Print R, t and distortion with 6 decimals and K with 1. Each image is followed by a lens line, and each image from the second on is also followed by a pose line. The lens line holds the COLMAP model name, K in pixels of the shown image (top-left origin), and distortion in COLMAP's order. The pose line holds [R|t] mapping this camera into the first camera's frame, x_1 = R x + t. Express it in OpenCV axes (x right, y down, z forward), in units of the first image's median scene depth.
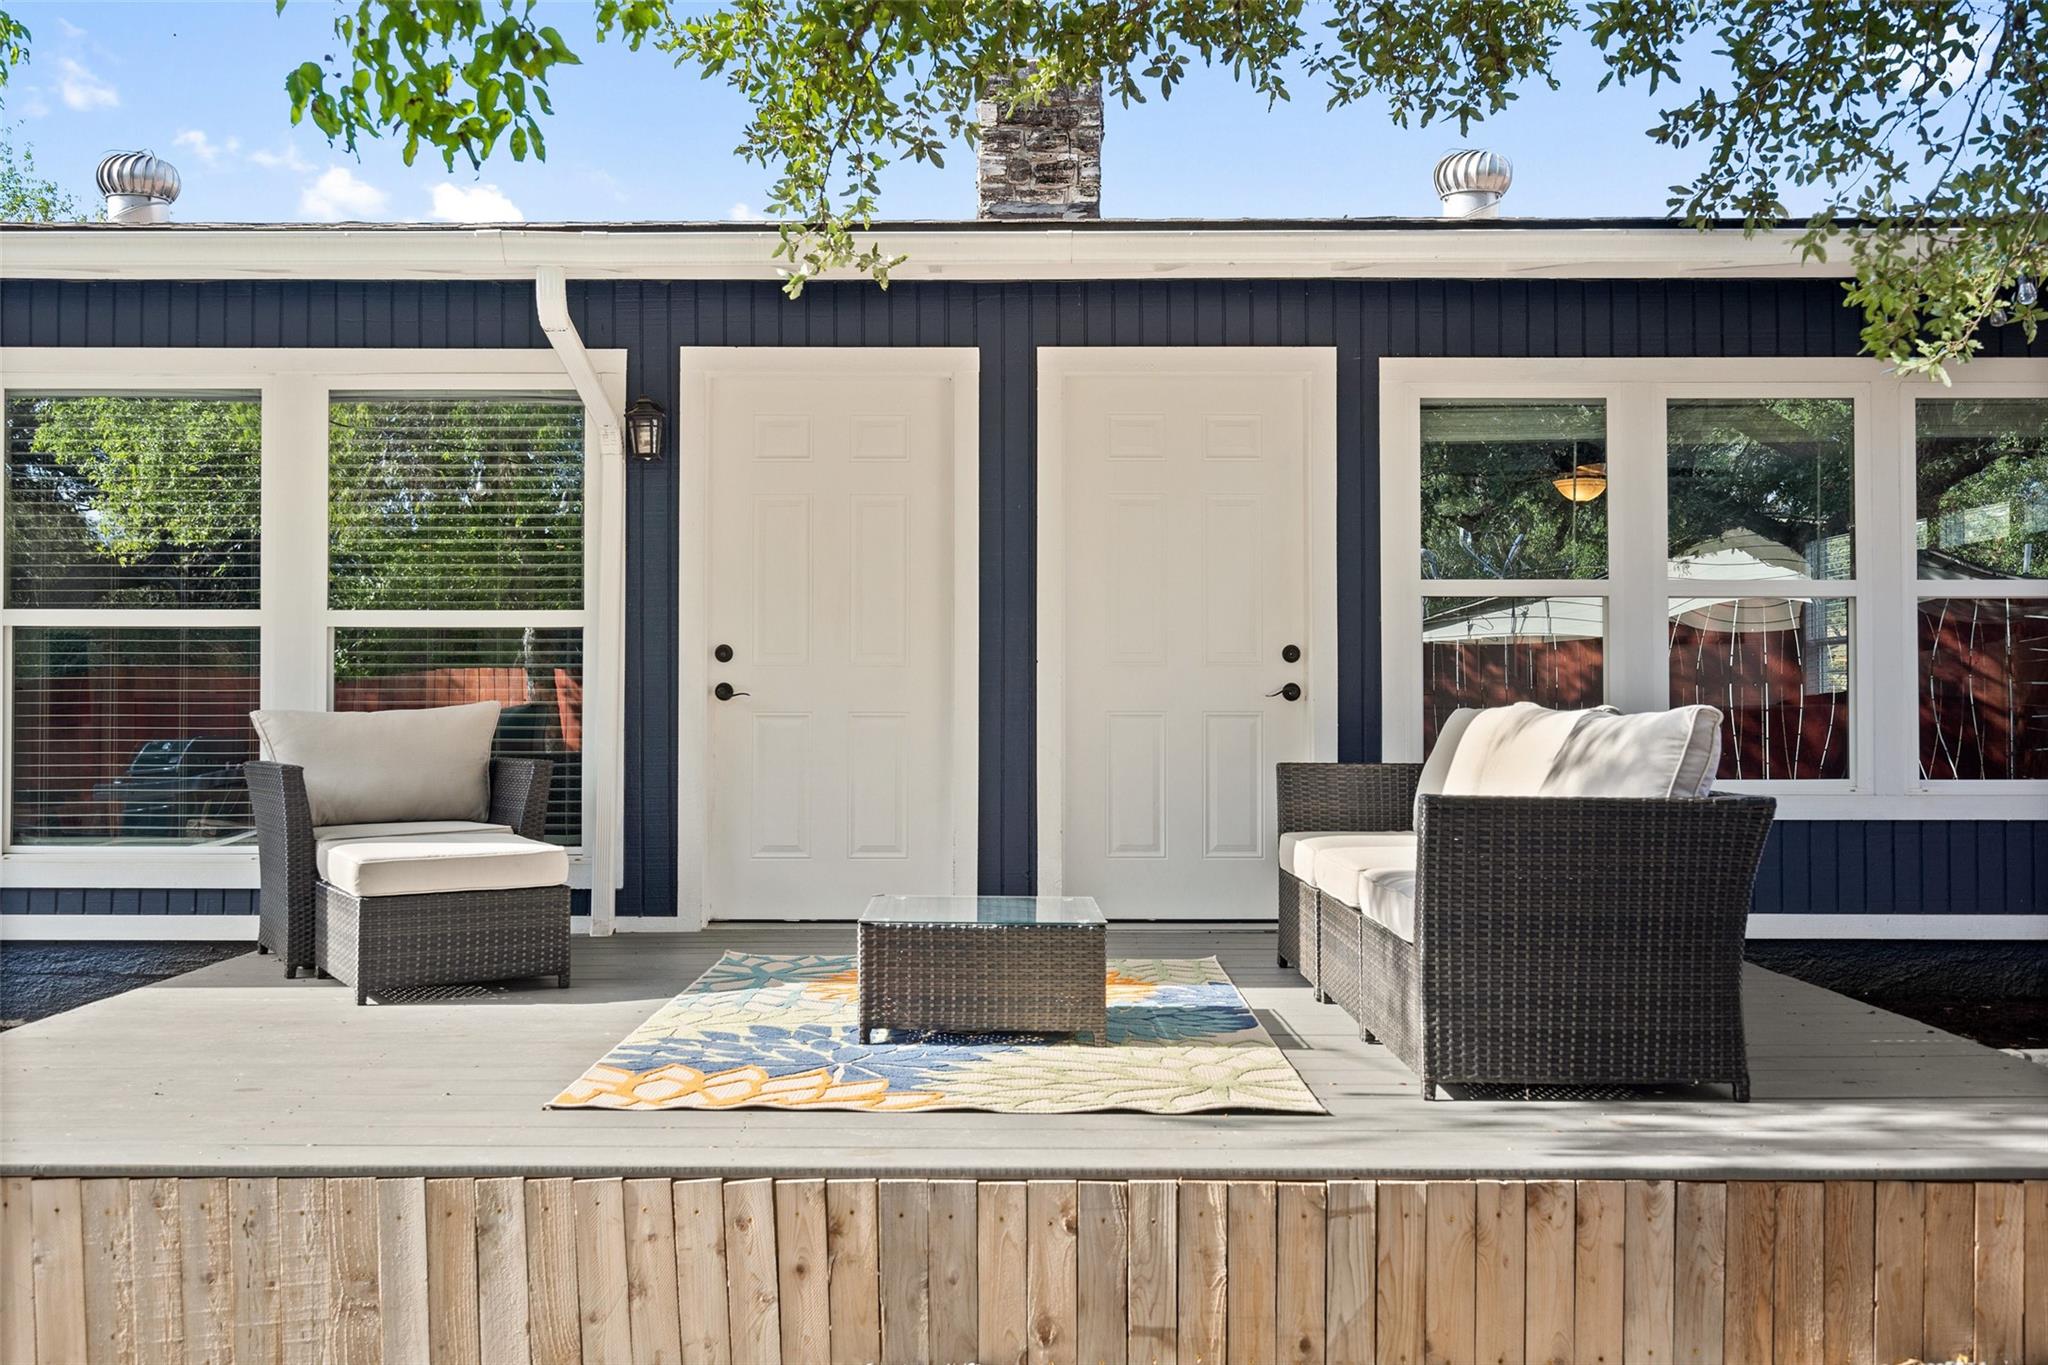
lens RADIAL K [[1784.4, 0, 1024.0], [0, 1784.4, 682.5], [0, 0, 1]] dist [0.044164, 0.002641]
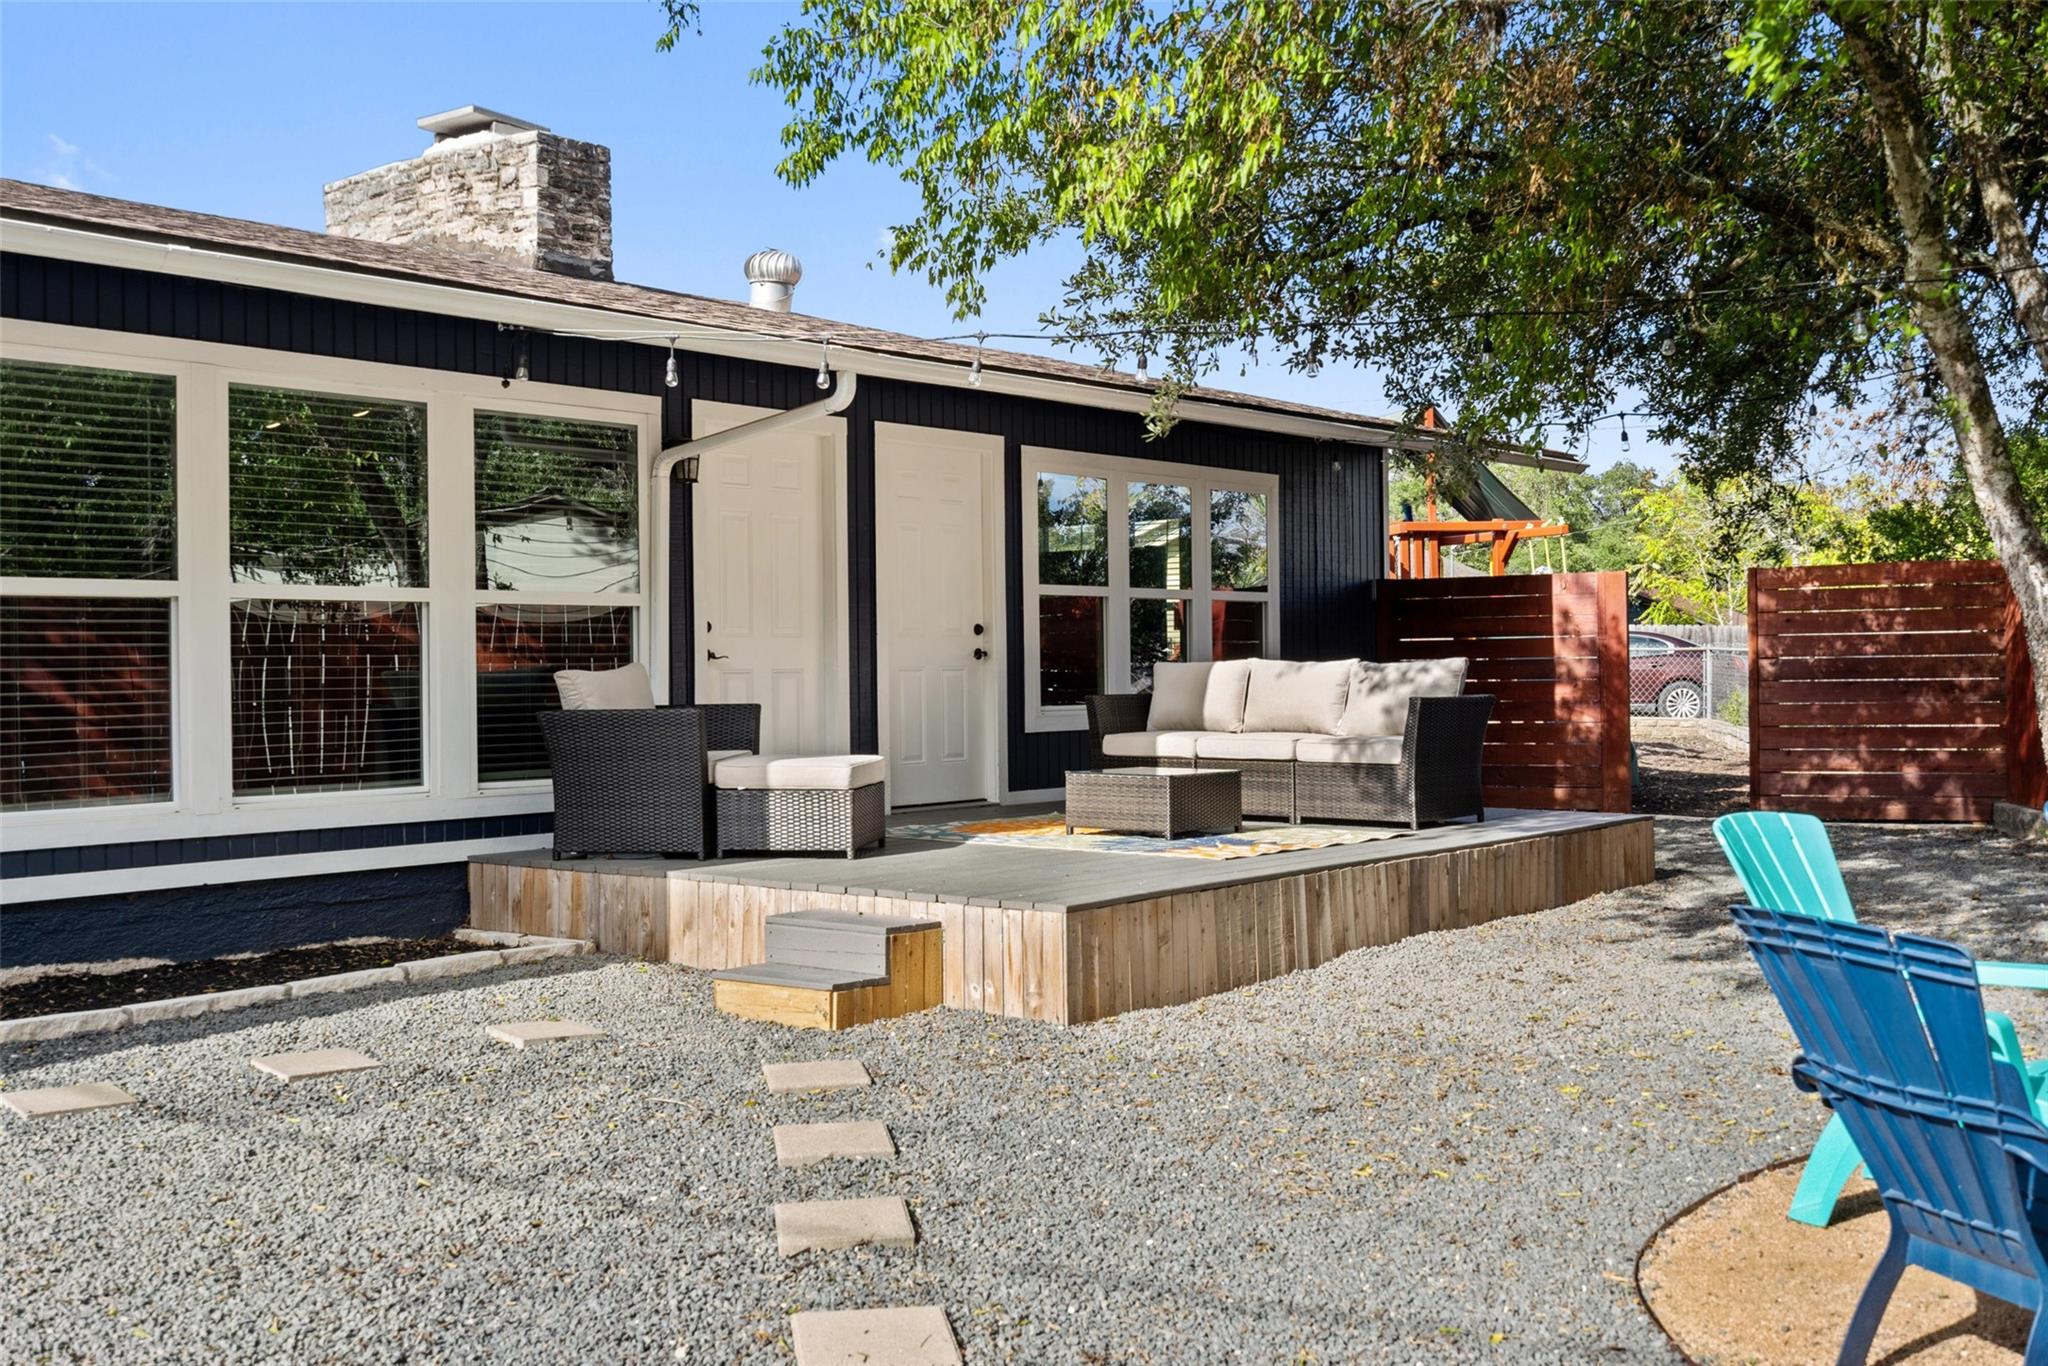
lens RADIAL K [[1971.0, 0, 1024.0], [0, 1971.0, 683.0], [0, 0, 1]] dist [0.003148, 0.002252]
pose [[0.651827, -0.015364, 0.758212, -0.976751], [0.003924, 0.999850, 0.016886, 0.001393], [-0.758358, -0.008032, 0.651789, -0.130271]]
